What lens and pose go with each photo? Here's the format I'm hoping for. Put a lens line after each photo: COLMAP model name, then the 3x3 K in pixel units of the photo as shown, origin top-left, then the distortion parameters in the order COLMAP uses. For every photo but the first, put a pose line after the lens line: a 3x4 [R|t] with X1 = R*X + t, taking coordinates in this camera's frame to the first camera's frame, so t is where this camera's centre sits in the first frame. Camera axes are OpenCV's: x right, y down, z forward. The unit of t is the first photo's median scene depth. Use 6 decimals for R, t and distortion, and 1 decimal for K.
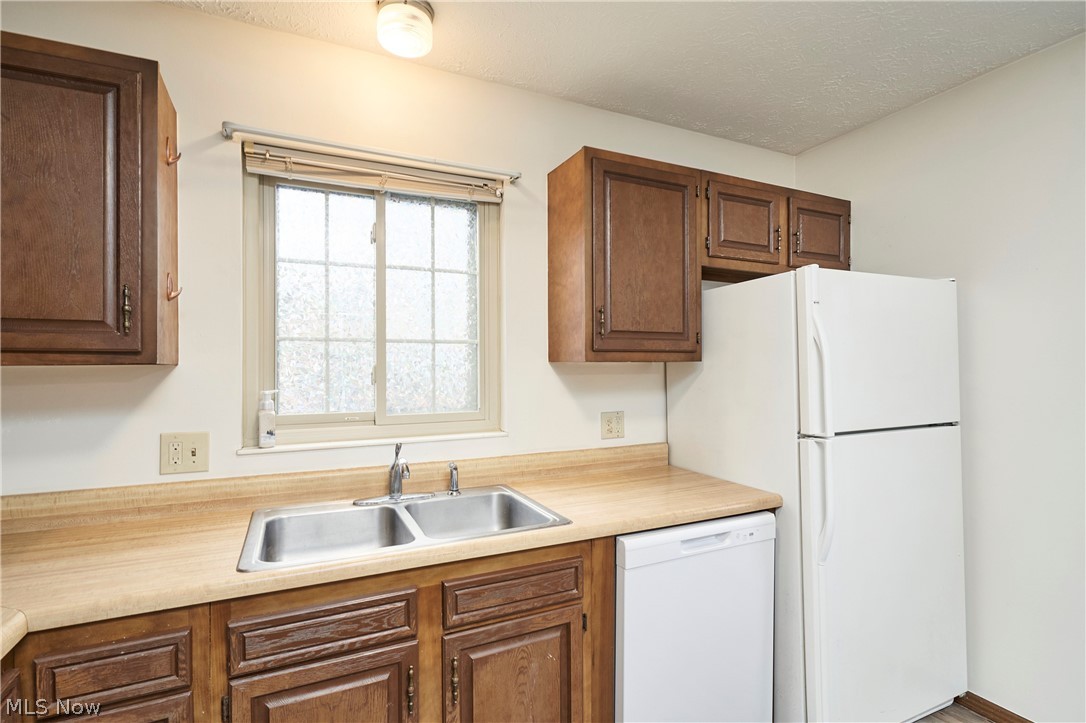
lens RADIAL K [[523.8, 0, 540.1], [0, 523.8, 364.9], [0, 0, 1]] dist [-0.001181, -0.000111]
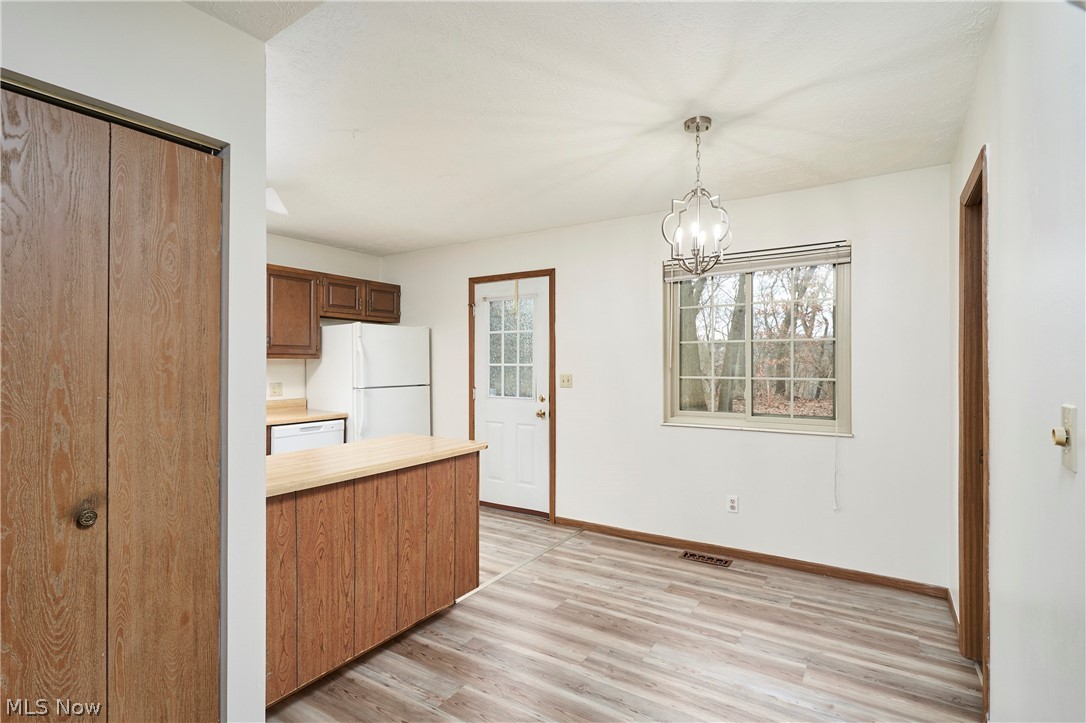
lens RADIAL K [[523.8, 0, 536.9], [0, 523.8, 365.9], [0, 0, 1]] dist [-0.001181, -0.000111]
pose [[0.855347, 0.005047, 0.518031, -0.056959], [-0.008603, 0.999953, 0.004462, 0.005639], [-0.517984, -0.008273, 0.855350, -1.484348]]
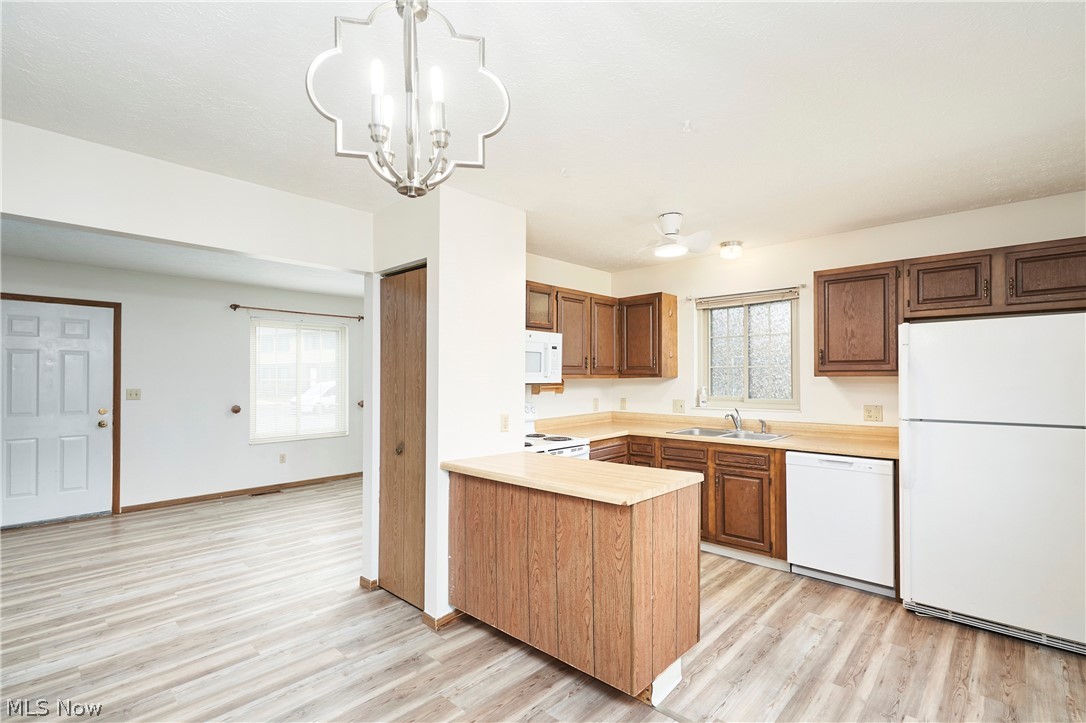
lens RADIAL K [[502.7, 0, 542.0], [0, 502.7, 366.1], [0, 0, 1]] dist [0.002419, 0.000342]
pose [[0.366099, -0.015319, -0.930450, 1.473689], [0.005963, 0.999883, -0.014116, -0.024815], [0.930557, -0.000380, 0.366147, -0.689140]]
